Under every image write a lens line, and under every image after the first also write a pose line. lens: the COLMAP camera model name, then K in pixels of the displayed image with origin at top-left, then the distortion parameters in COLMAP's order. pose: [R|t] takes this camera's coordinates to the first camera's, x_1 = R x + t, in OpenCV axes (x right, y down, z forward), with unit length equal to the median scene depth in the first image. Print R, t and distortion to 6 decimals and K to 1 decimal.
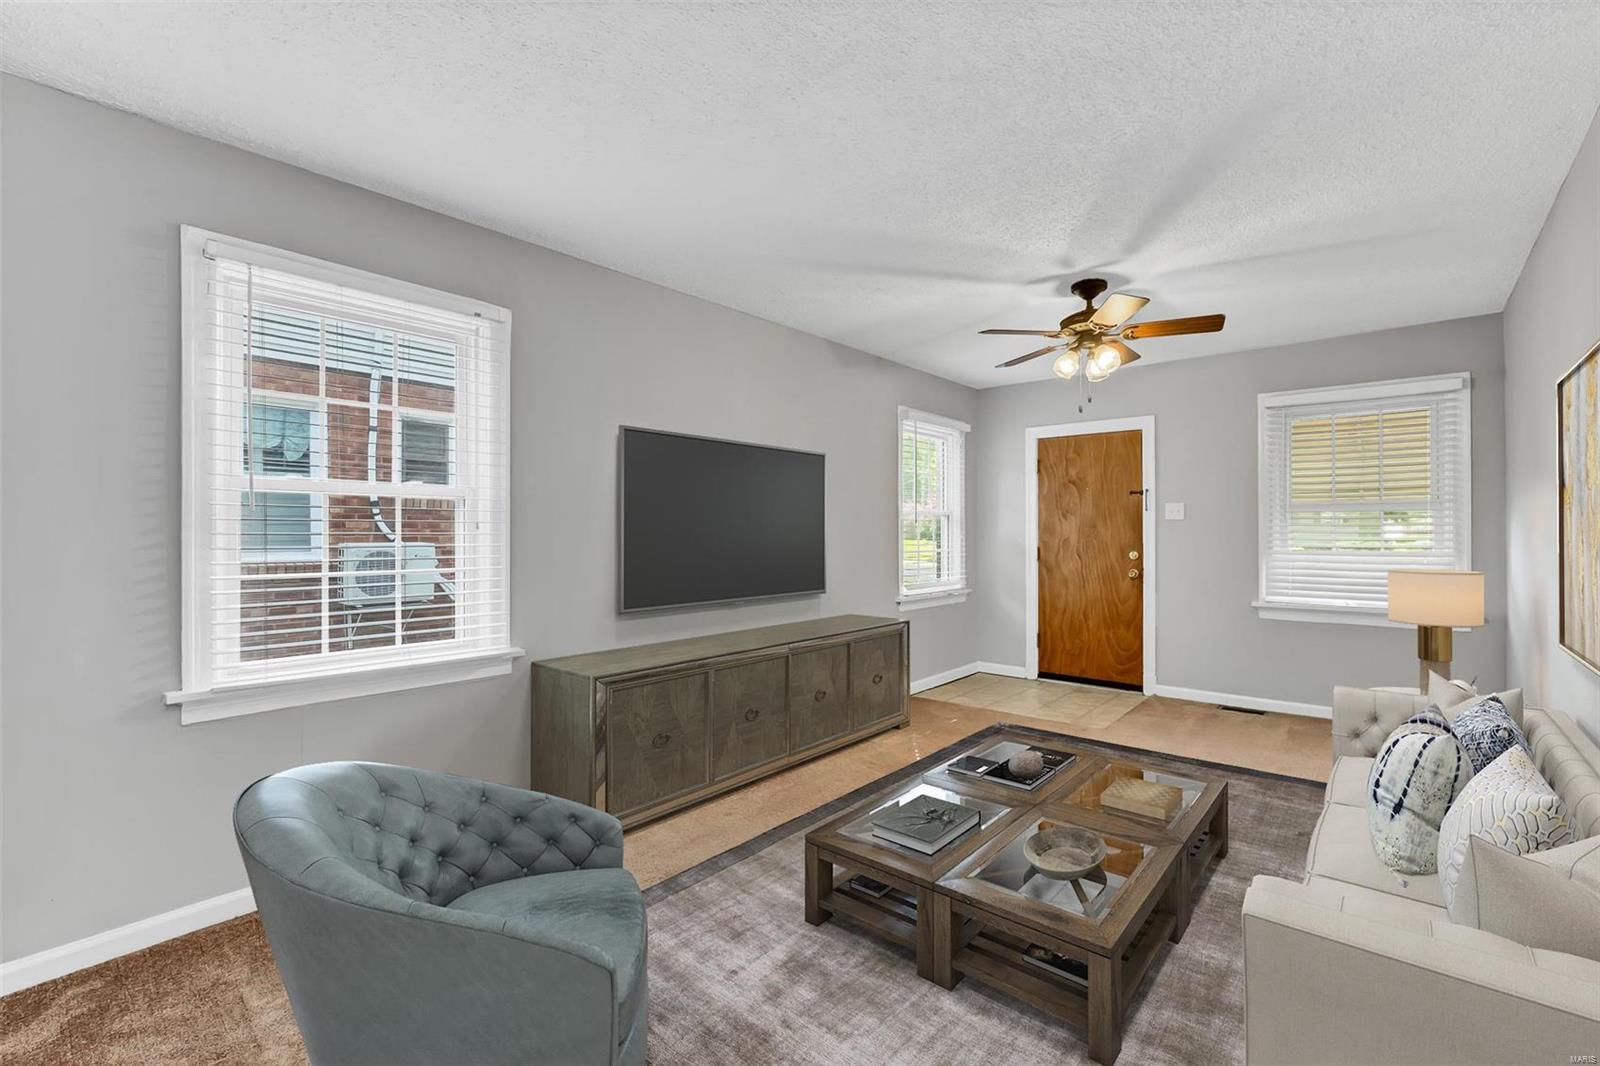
lens RADIAL K [[713.4, 0, 812.7], [0, 713.4, 533.6], [0, 0, 1]] dist [-0.000574, 0.000060]
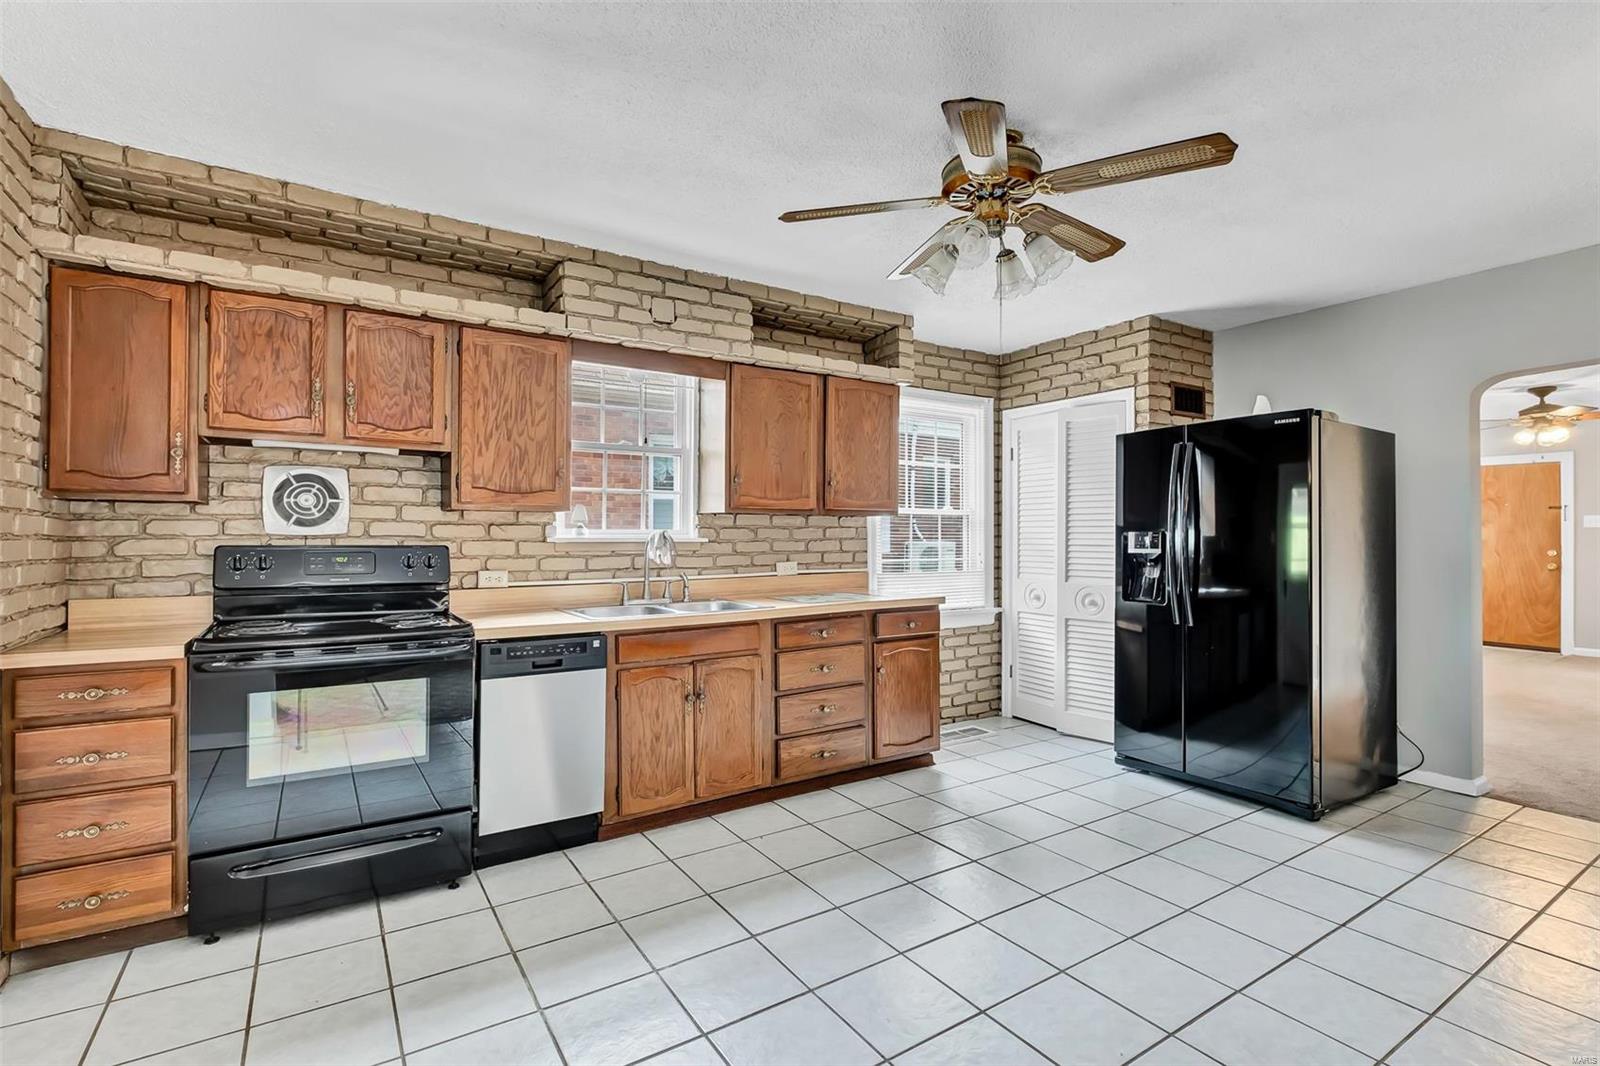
lens RADIAL K [[713.4, 0, 786.8], [0, 713.4, 531.4], [0, 0, 1]] dist [-0.000574, 0.000060]
pose [[0.947996, 0.000910, -0.318282, -0.500092], [-0.002798, 0.999981, -0.005473, 0.000001], [0.318271, 0.006078, 0.947980, -0.754672]]
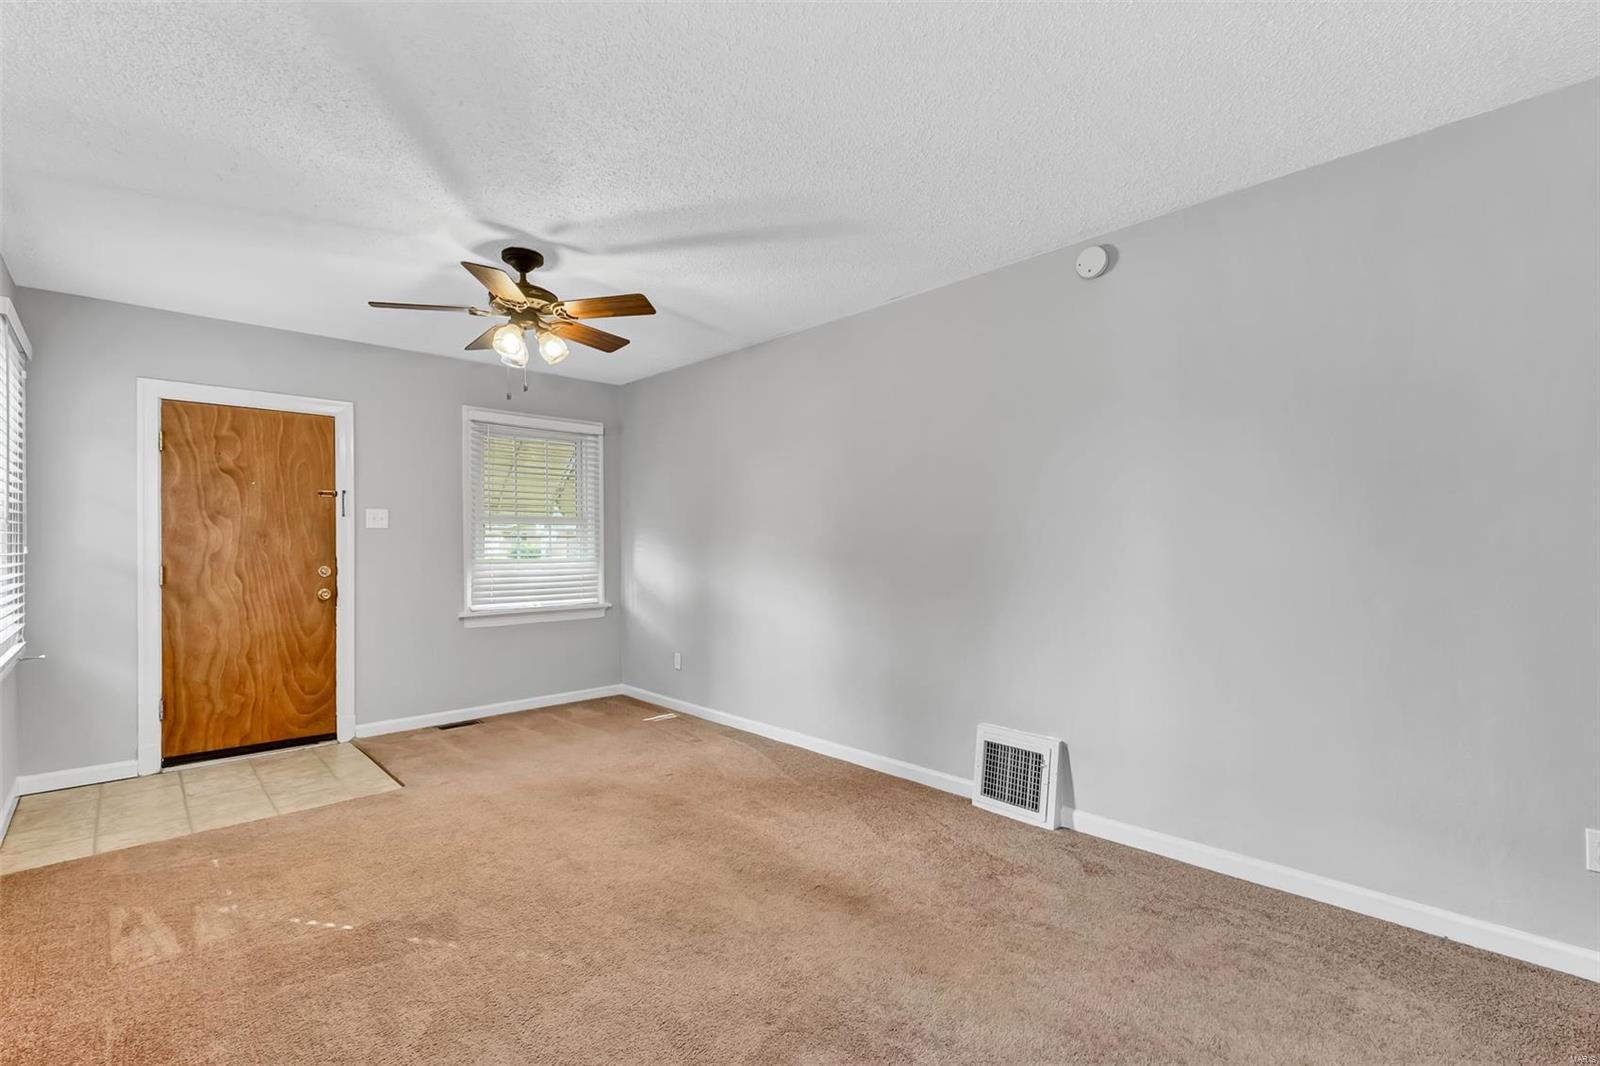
lens RADIAL K [[713.4, 0, 793.2], [0, 713.4, 534.3], [0, 0, 1]] dist [-0.000574, 0.000060]
pose [[0.105473, 0.012624, 0.994342, -0.285691], [0.003834, 0.999907, -0.013102, 0.001043], [-0.994415, 0.005195, 0.105415, 0.387913]]
